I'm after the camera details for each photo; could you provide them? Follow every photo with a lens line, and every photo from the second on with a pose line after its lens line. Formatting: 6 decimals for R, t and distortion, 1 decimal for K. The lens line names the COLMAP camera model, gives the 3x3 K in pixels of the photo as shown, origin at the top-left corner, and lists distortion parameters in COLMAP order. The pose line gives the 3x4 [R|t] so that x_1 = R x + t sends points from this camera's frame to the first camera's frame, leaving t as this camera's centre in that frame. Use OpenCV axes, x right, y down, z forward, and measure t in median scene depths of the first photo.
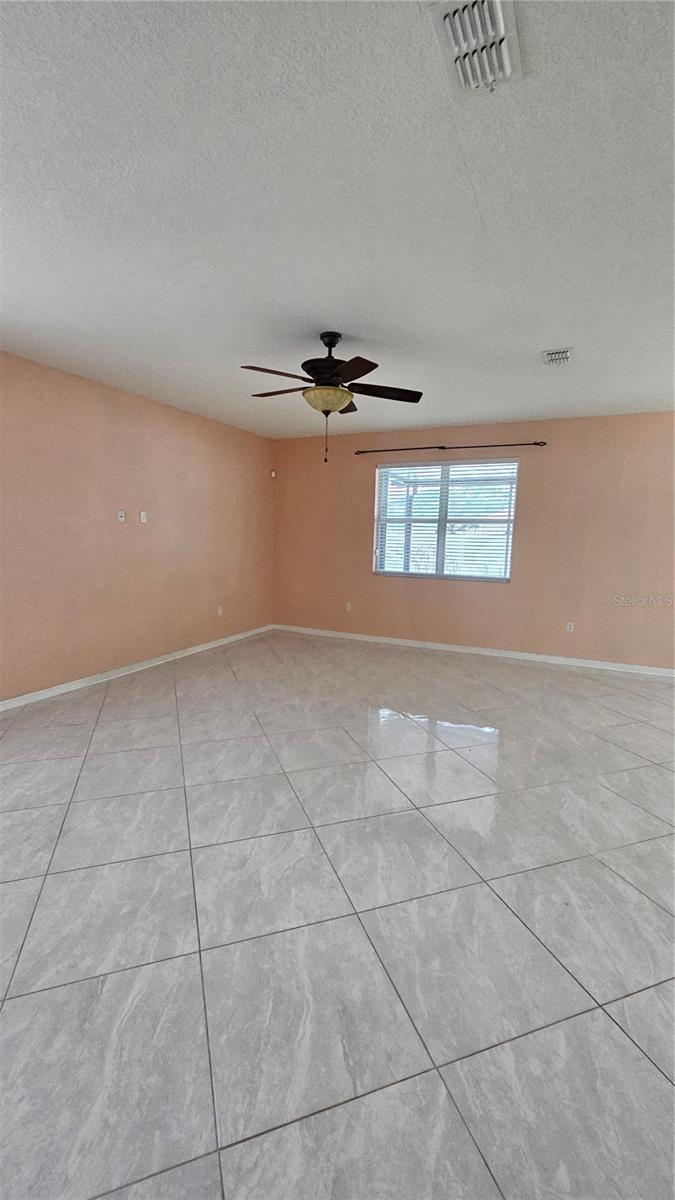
lens RADIAL K [[493.2, 0, 329.4], [0, 493.2, 602.9], [0, 0, 1]] dist [0.002694, 0.000359]
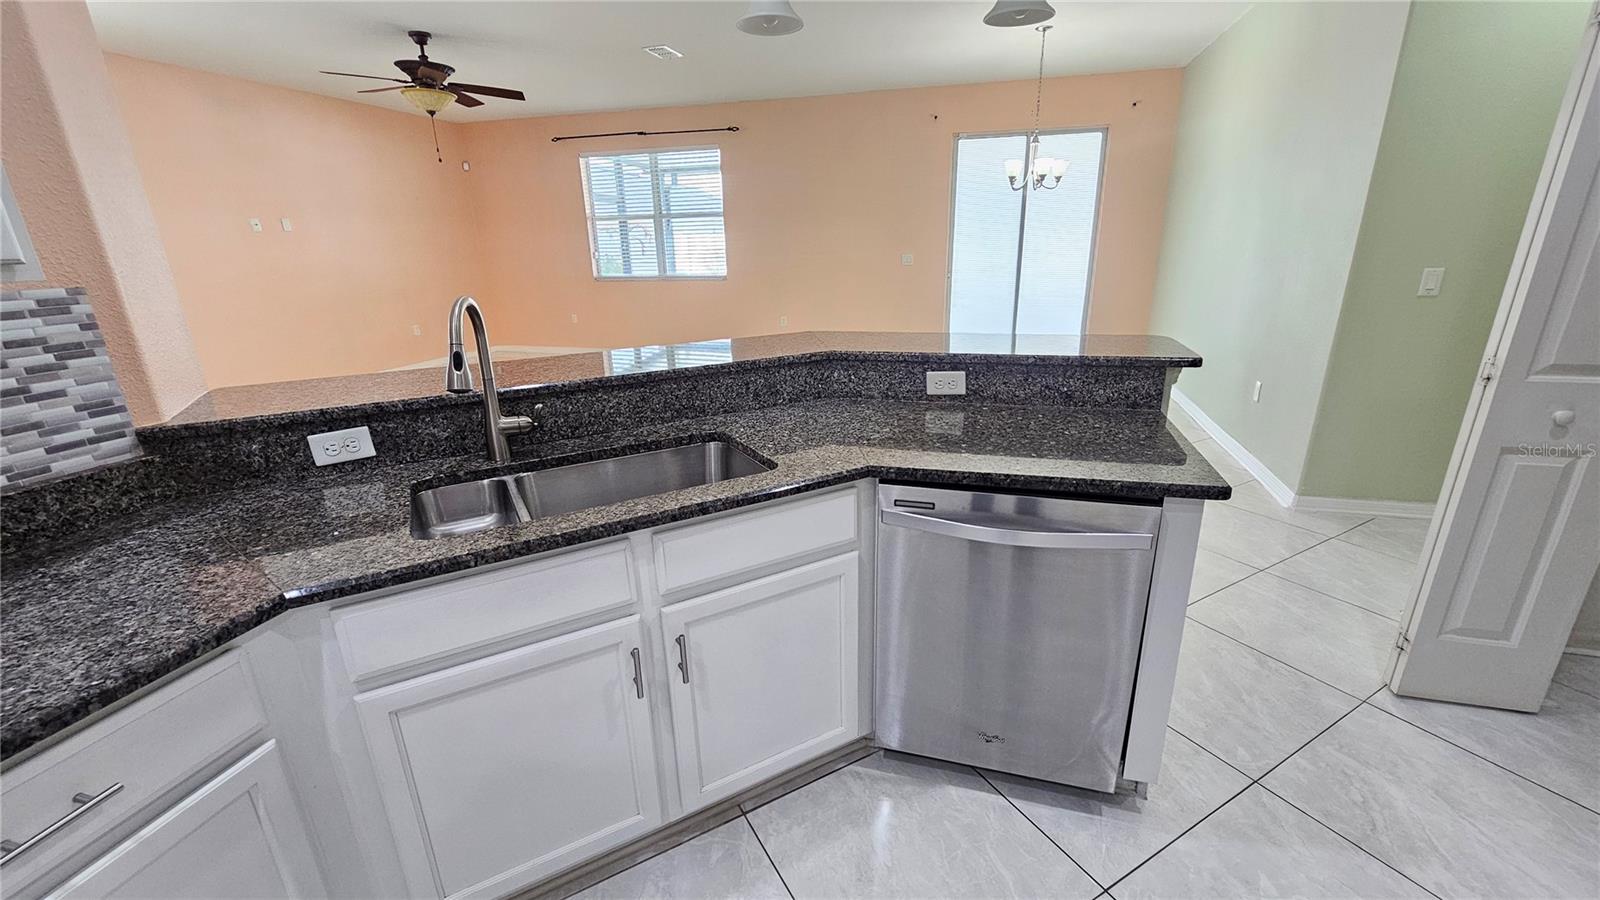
lens RADIAL K [[657.6, 0, 800.4], [0, 657.6, 452.8], [0, 0, 1]] dist [0.002694, 0.000359]
pose [[0.983089, -0.094618, 0.156792, 0.259307], [0.065066, 0.980789, 0.183902, 0.060689], [-0.171181, -0.170590, 0.970359, -0.328590]]
